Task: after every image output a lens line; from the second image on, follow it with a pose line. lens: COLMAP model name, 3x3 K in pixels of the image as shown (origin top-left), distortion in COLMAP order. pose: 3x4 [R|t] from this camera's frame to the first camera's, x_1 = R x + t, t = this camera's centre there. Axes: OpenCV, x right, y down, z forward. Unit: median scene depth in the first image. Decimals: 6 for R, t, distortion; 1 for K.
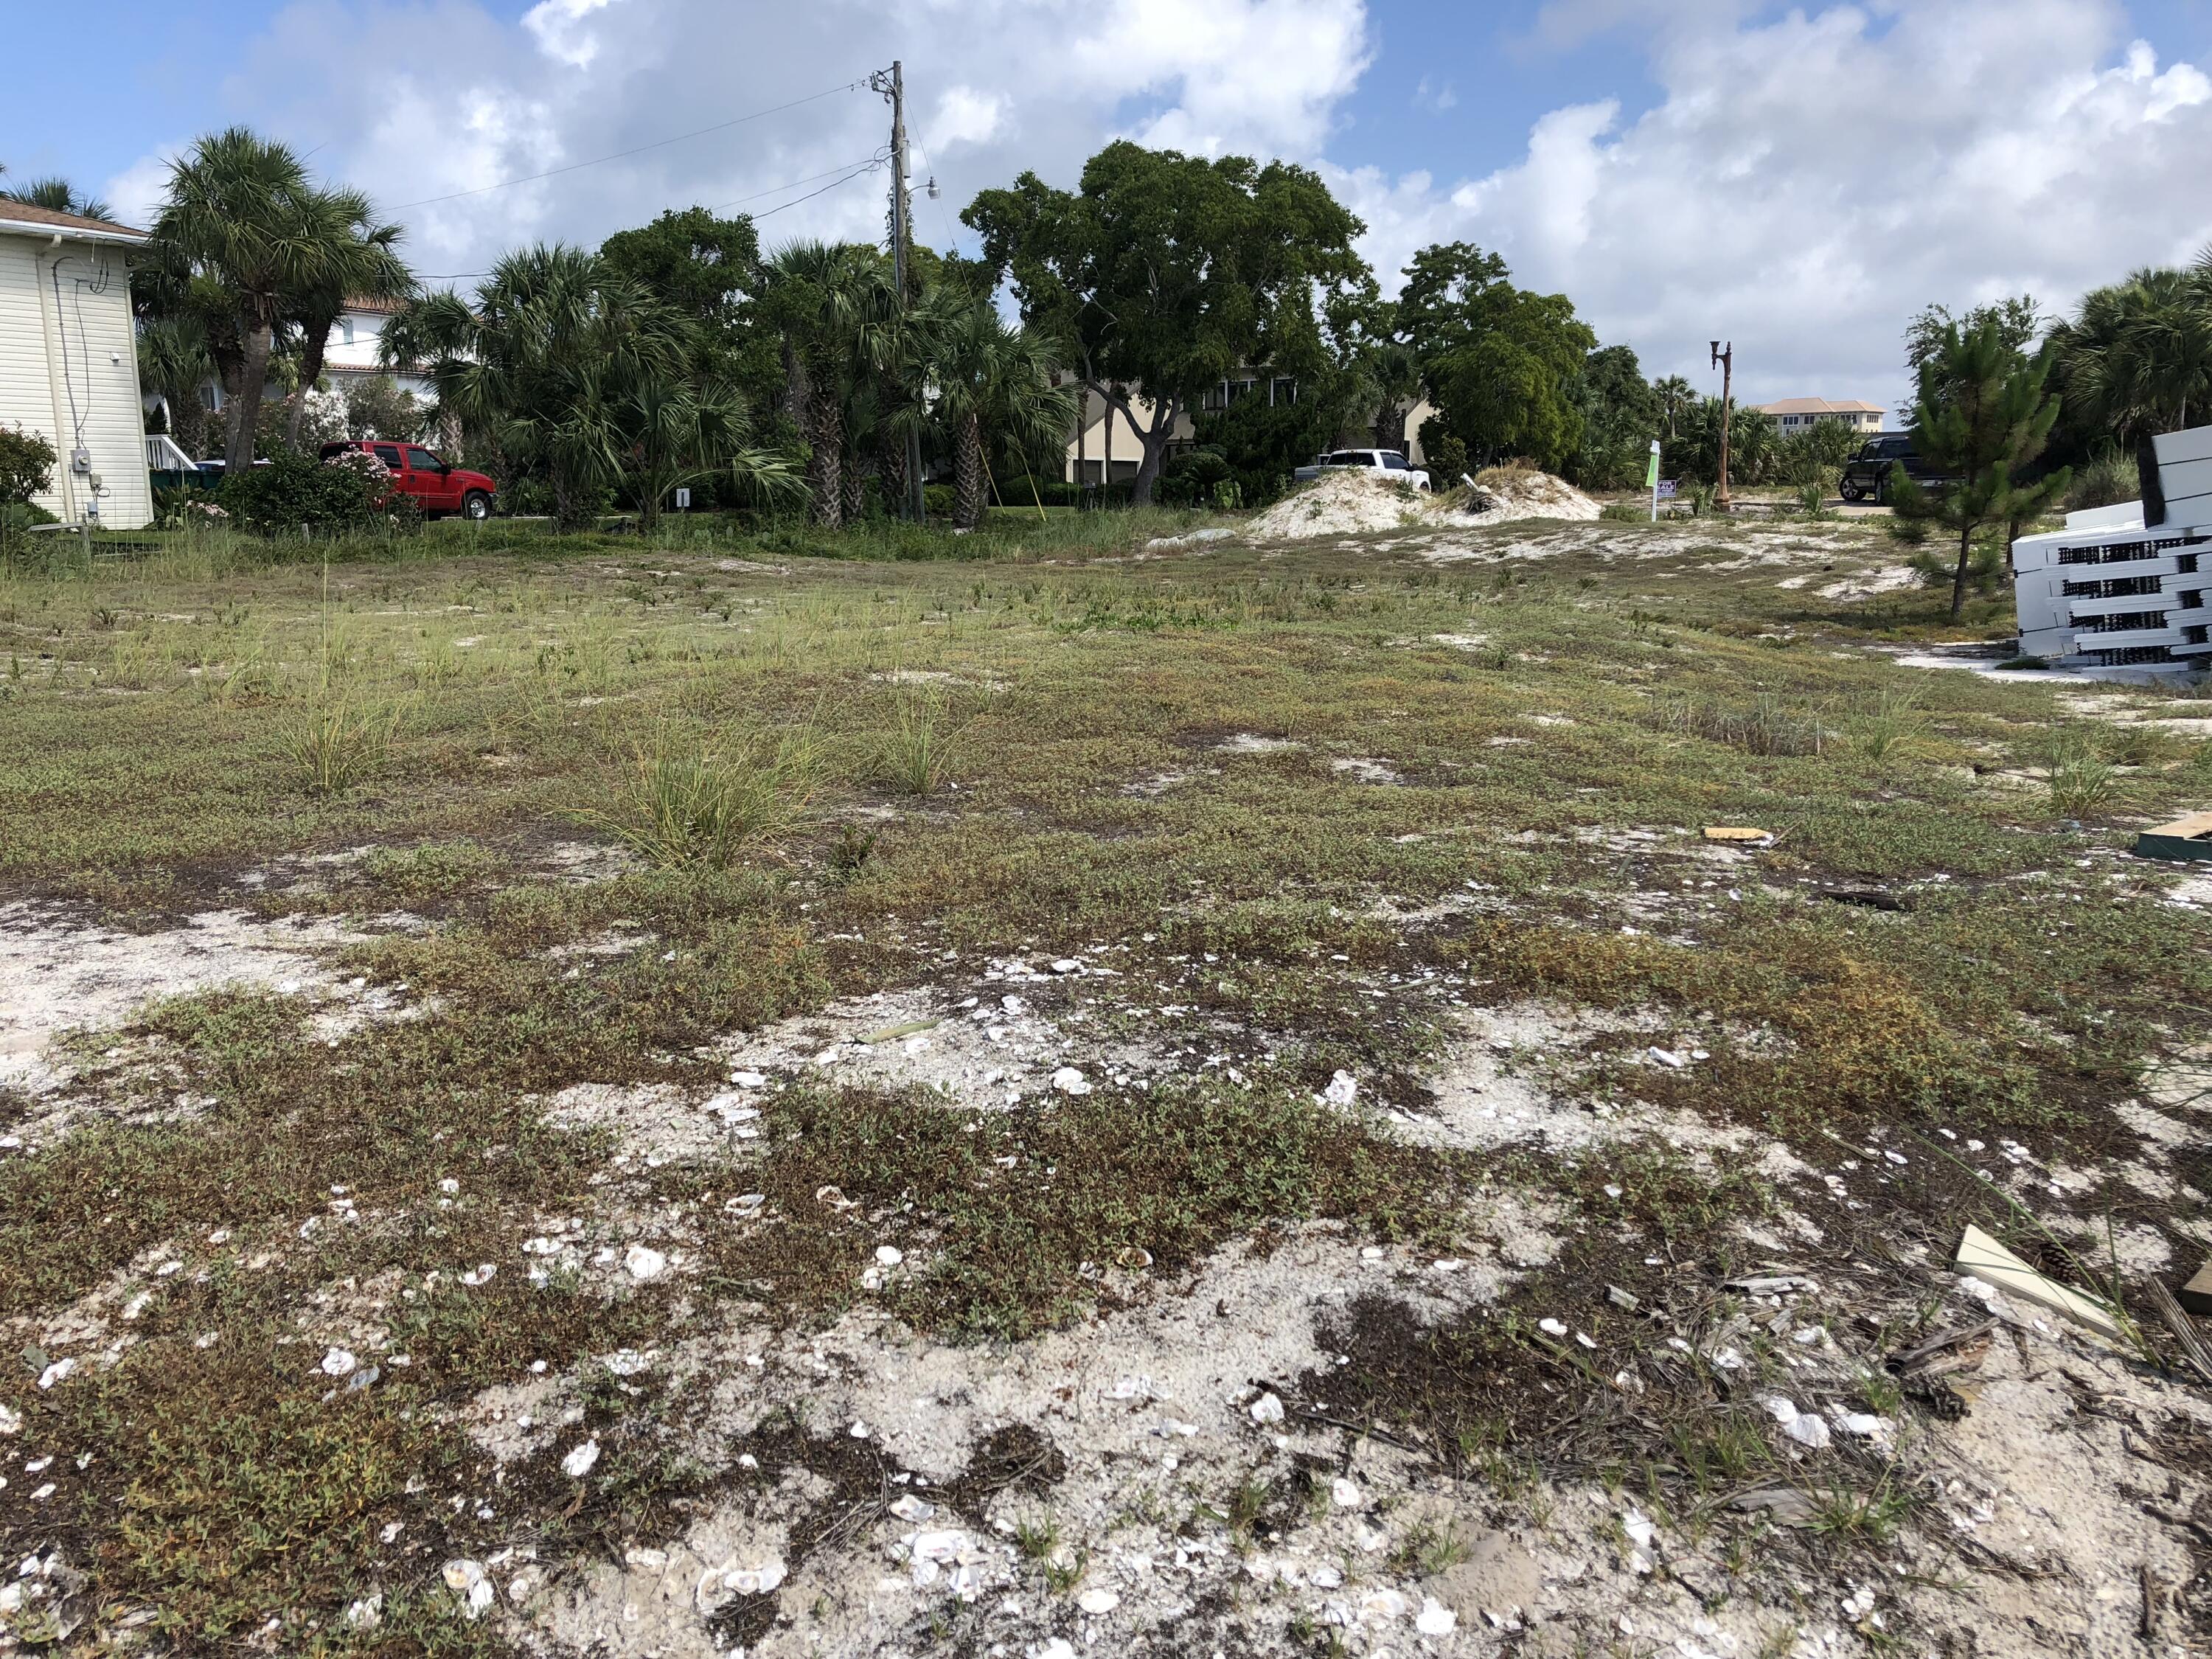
lens RADIAL K [[1856.2, 0, 1106.0], [0, 1856.2, 829.5], [0, 0, 1]] dist [0.079434, -0.122762]
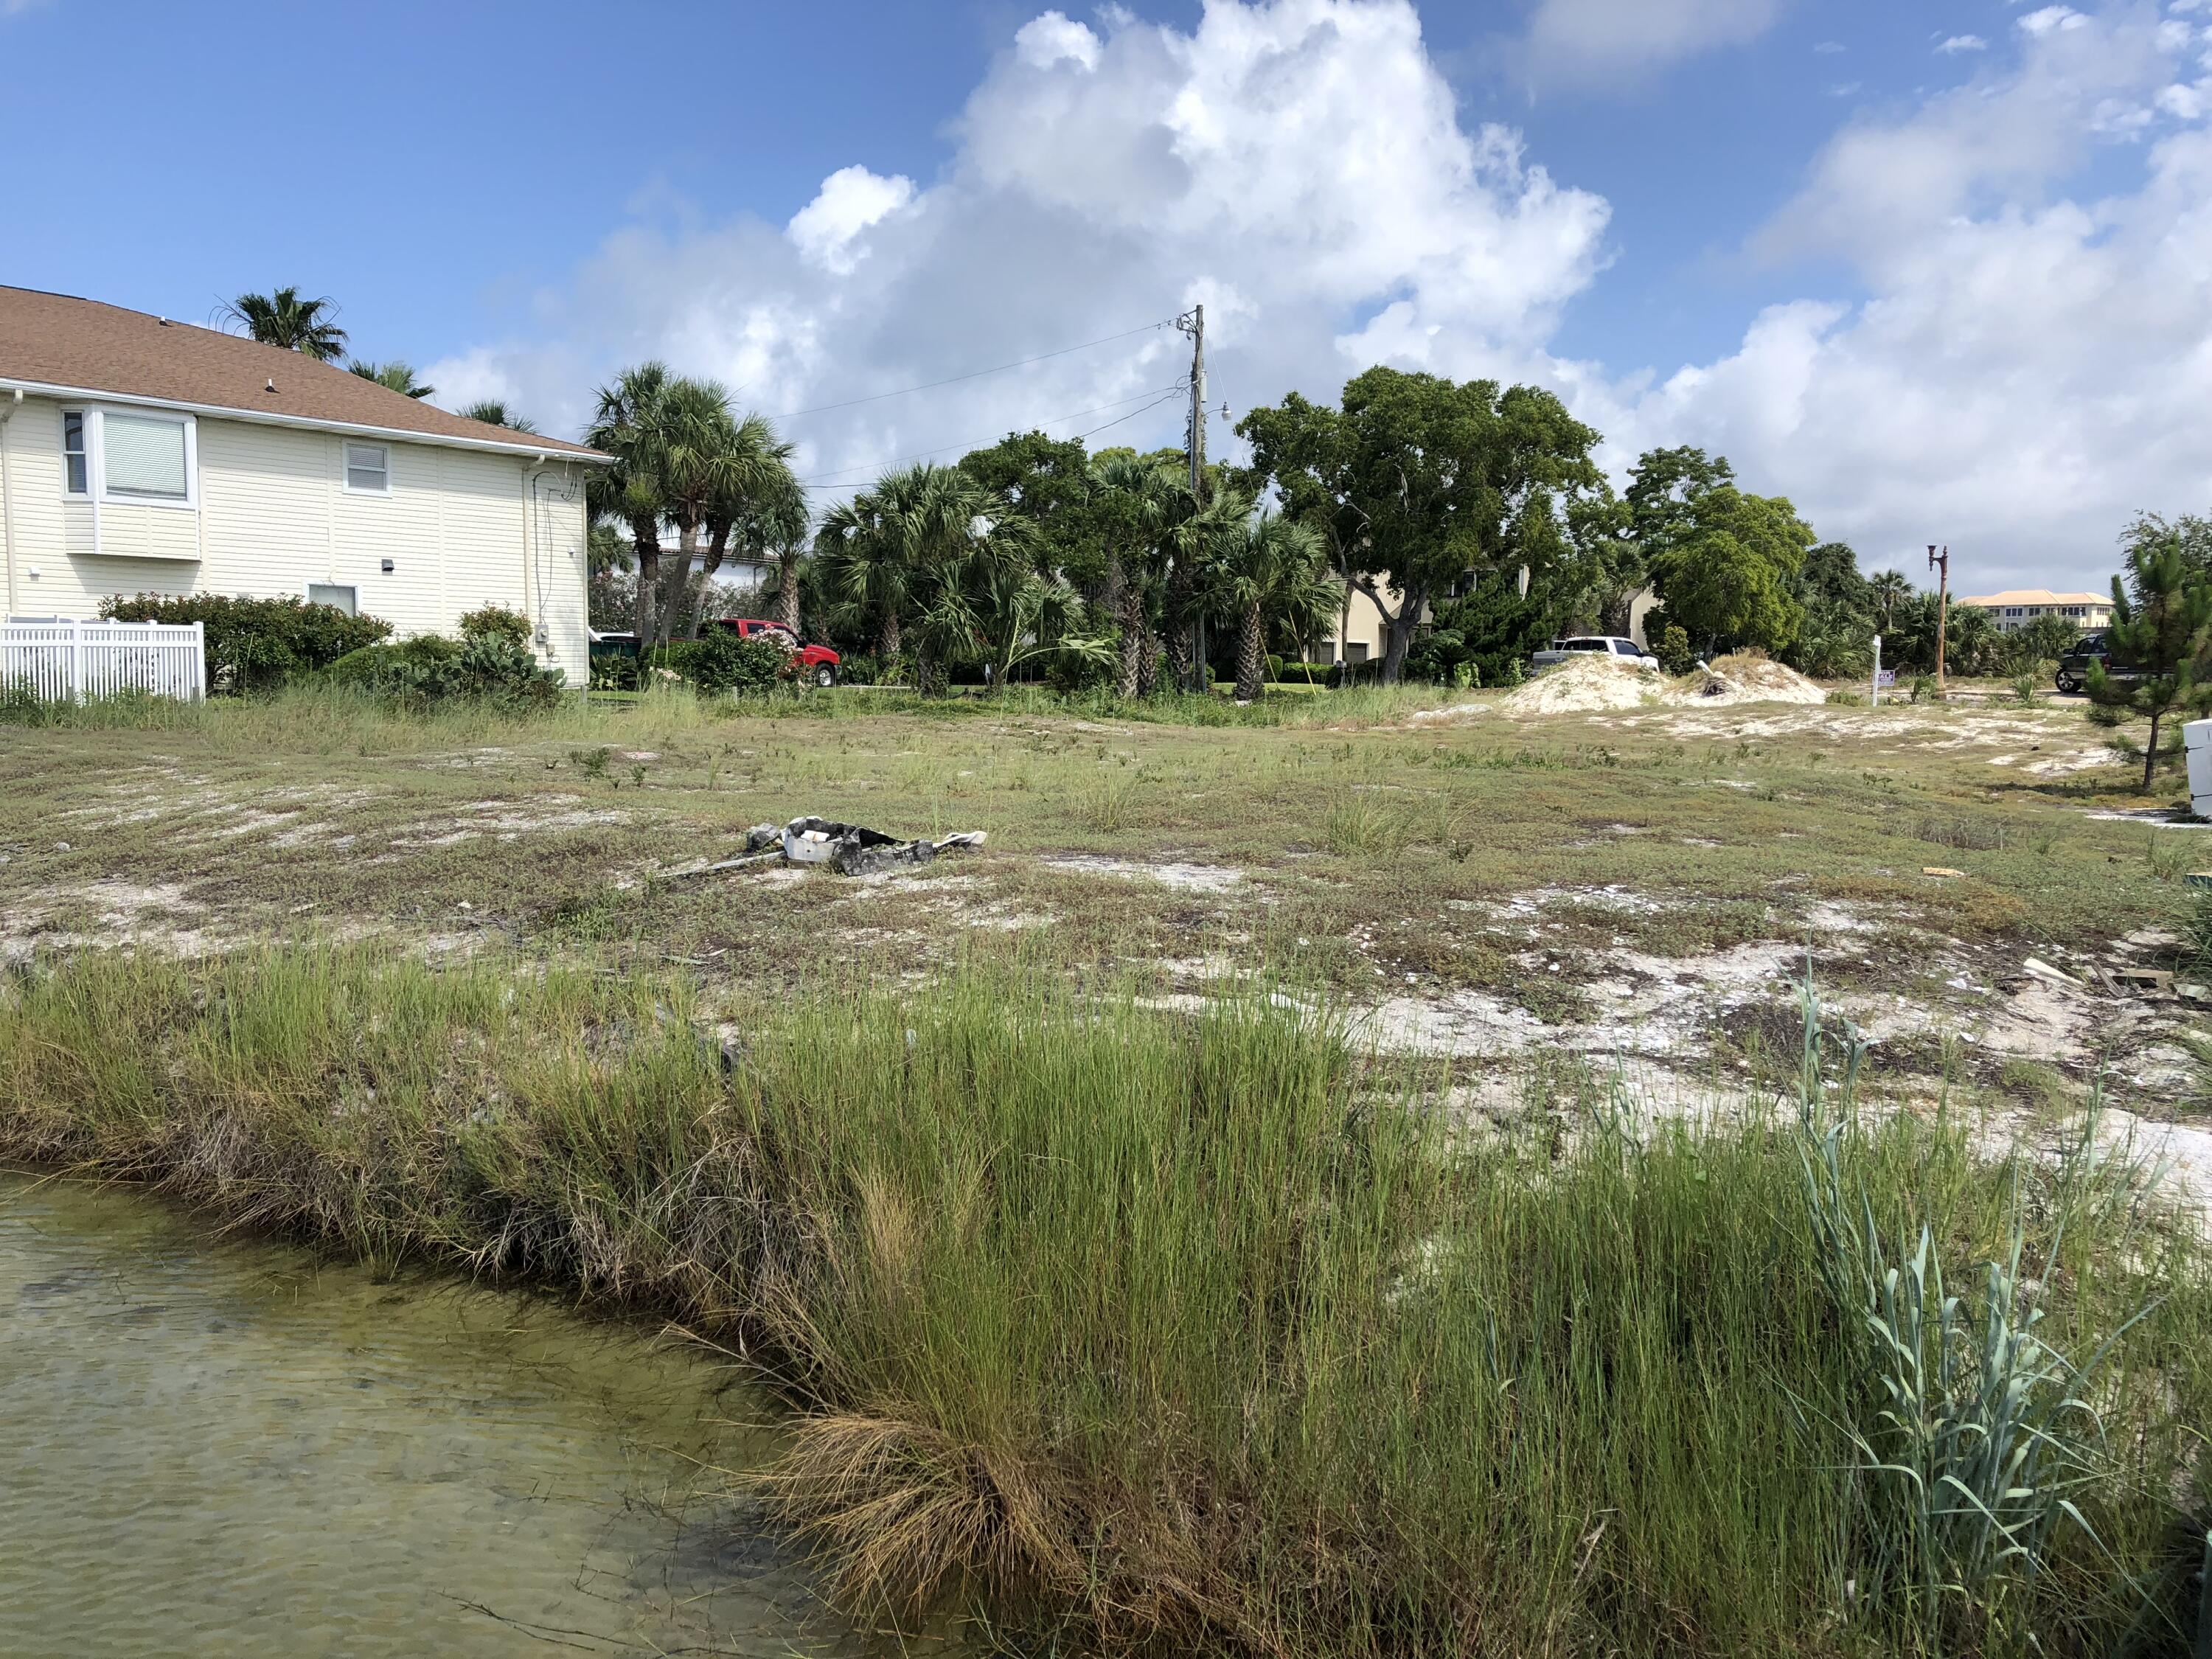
lens RADIAL K [[1861.6, 0, 1106.0], [0, 1861.6, 829.5], [0, 0, 1]] dist [0.041777, -0.011447]
pose [[0.994407, 0.025925, -0.102383, -0.045803], [-0.035374, 0.995169, -0.091579, 0.026594], [0.099515, 0.094688, 0.990521, -0.143203]]
